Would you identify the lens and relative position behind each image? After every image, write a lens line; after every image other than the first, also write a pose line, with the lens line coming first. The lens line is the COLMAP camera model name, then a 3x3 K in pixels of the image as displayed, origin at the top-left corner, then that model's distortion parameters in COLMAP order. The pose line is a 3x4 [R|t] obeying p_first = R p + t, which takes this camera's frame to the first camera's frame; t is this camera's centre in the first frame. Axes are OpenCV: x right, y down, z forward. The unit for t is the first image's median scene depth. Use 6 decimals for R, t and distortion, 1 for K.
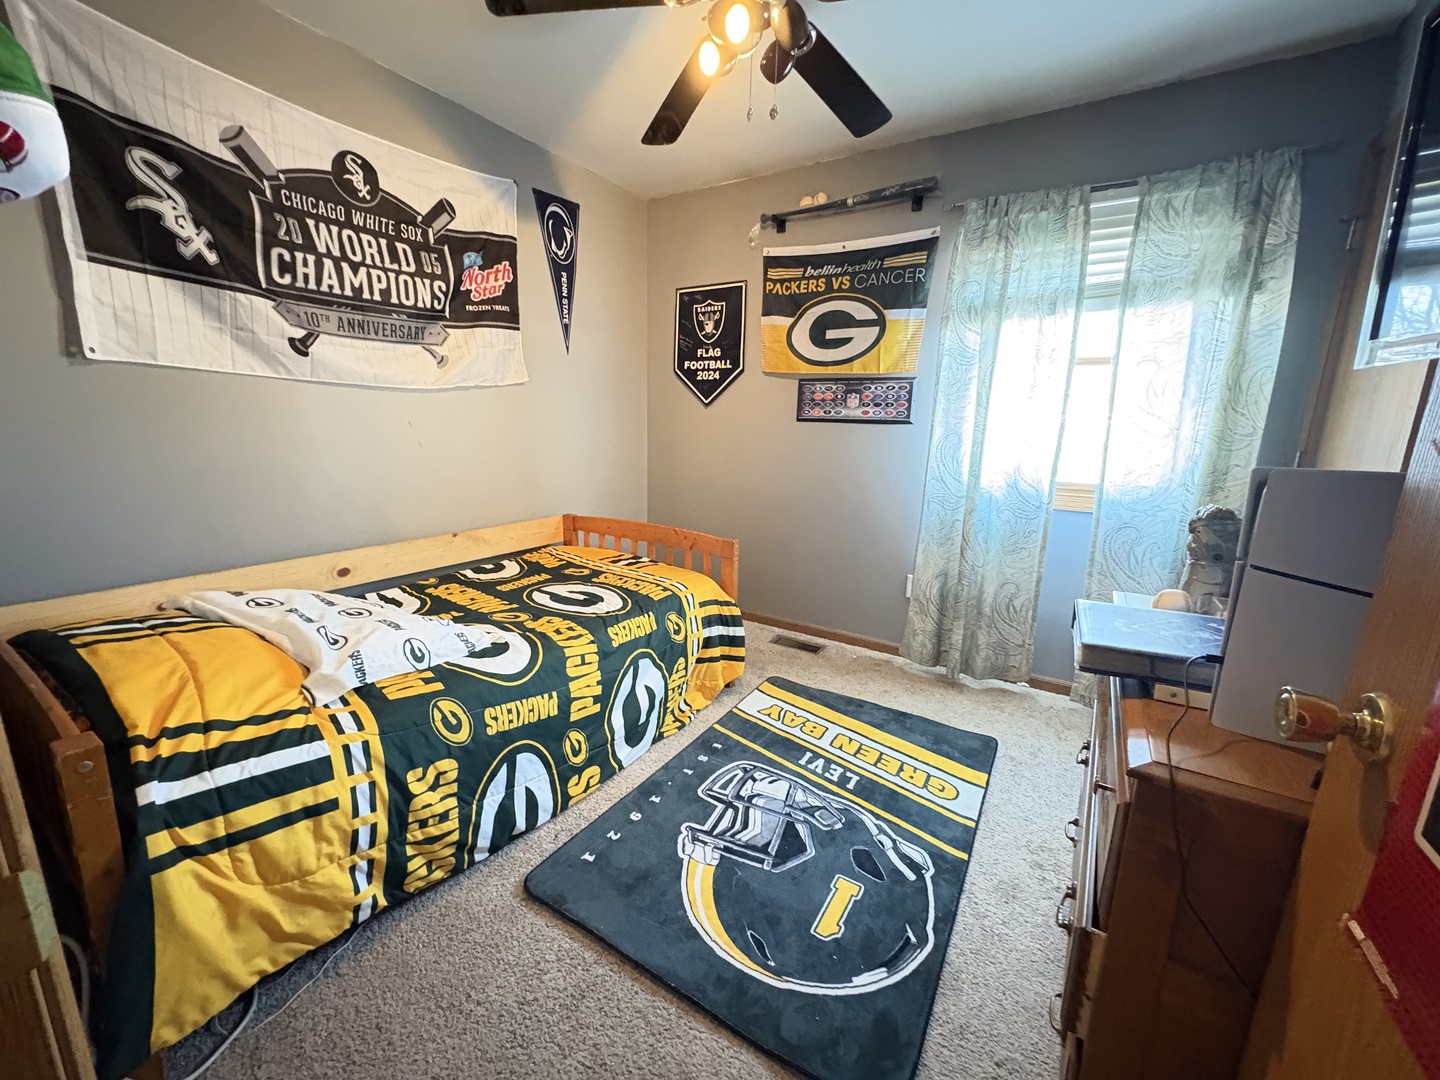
lens RADIAL K [[571.3, 0, 720.0], [0, 571.3, 540.0], [0, 0, 1]] dist [0.000368, -0.000235]
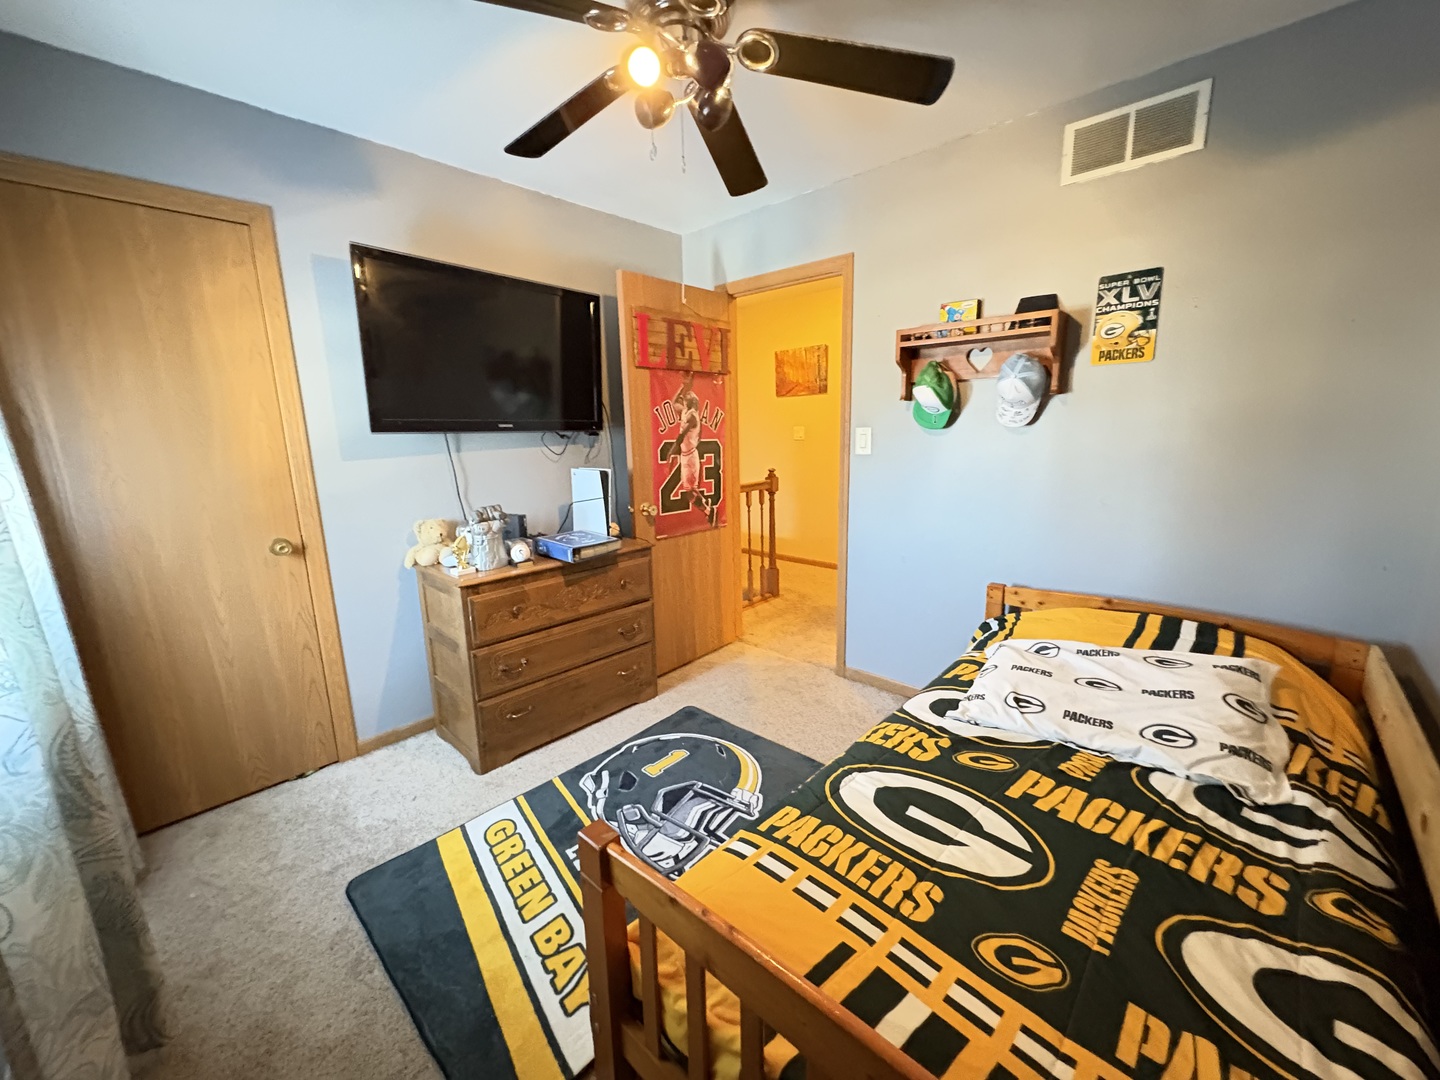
lens RADIAL K [[571.3, 0, 720.0], [0, 571.3, 540.0], [0, 0, 1]] dist [0.000368, -0.000235]
pose [[-0.982158, -0.039064, 0.183958, -0.165389], [0.037223, 0.918455, 0.393771, -0.432654], [-0.184339, 0.393592, -0.900613, 1.657685]]
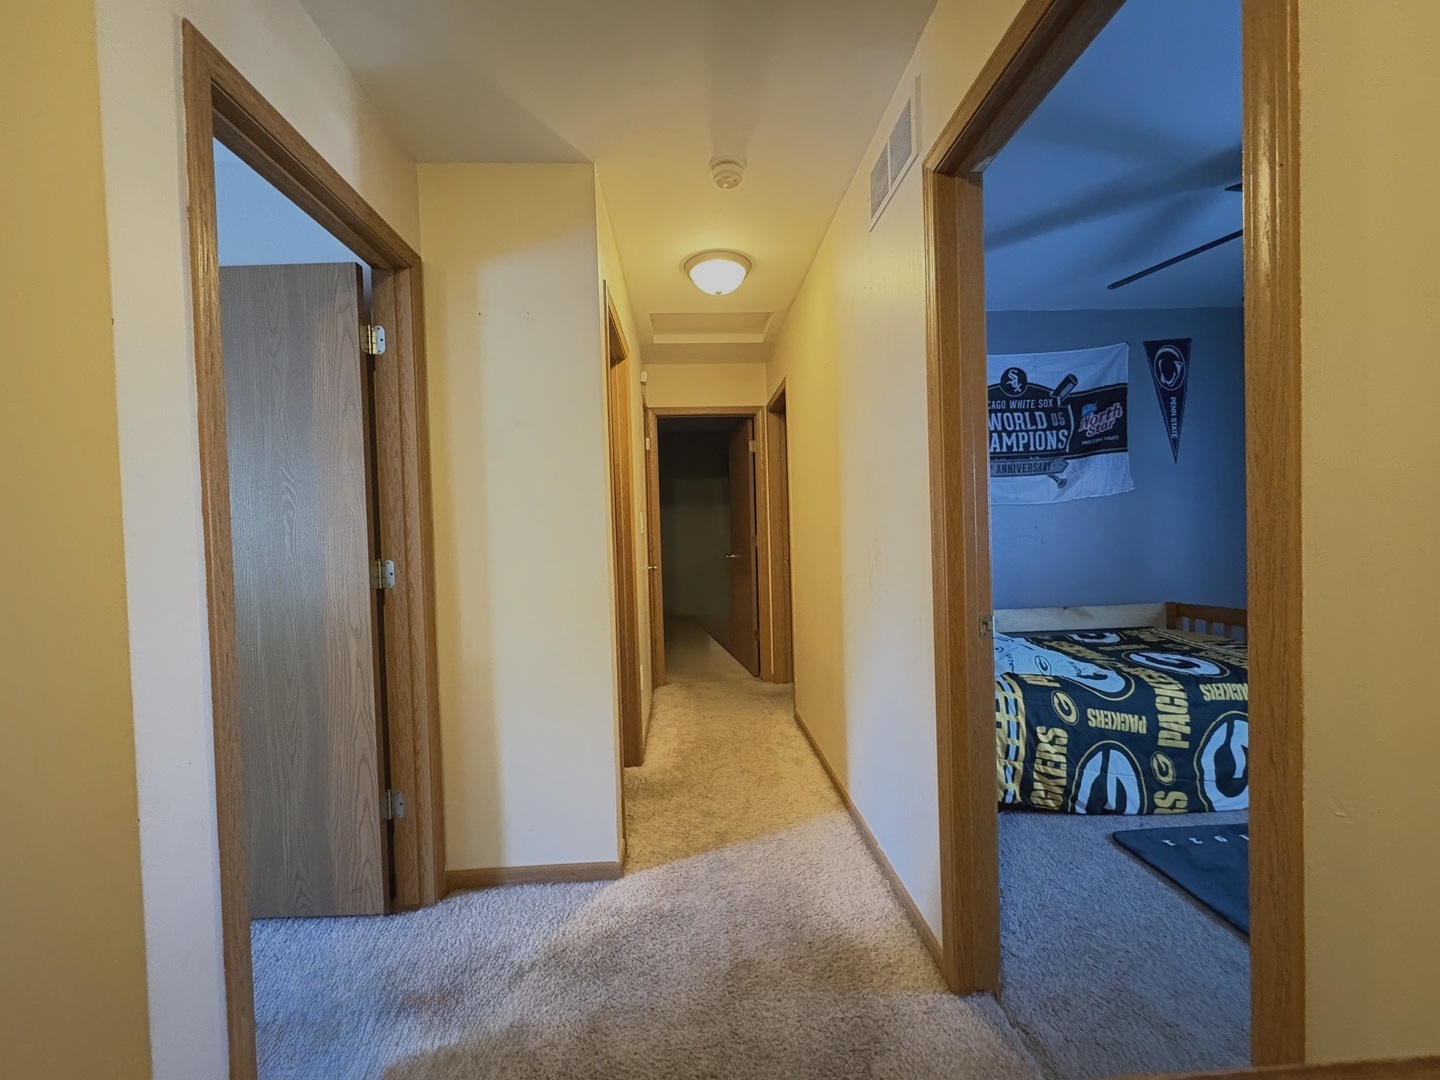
lens RADIAL K [[571.3, 0, 720.0], [0, 571.3, 540.0], [0, 0, 1]] dist [0.000368, -0.000235]
pose [[0.576316, -0.028472, -0.816731, 0.217228], [-0.124120, 0.984749, -0.121913, 0.126008], [0.807746, 0.171633, 0.563993, -0.563917]]
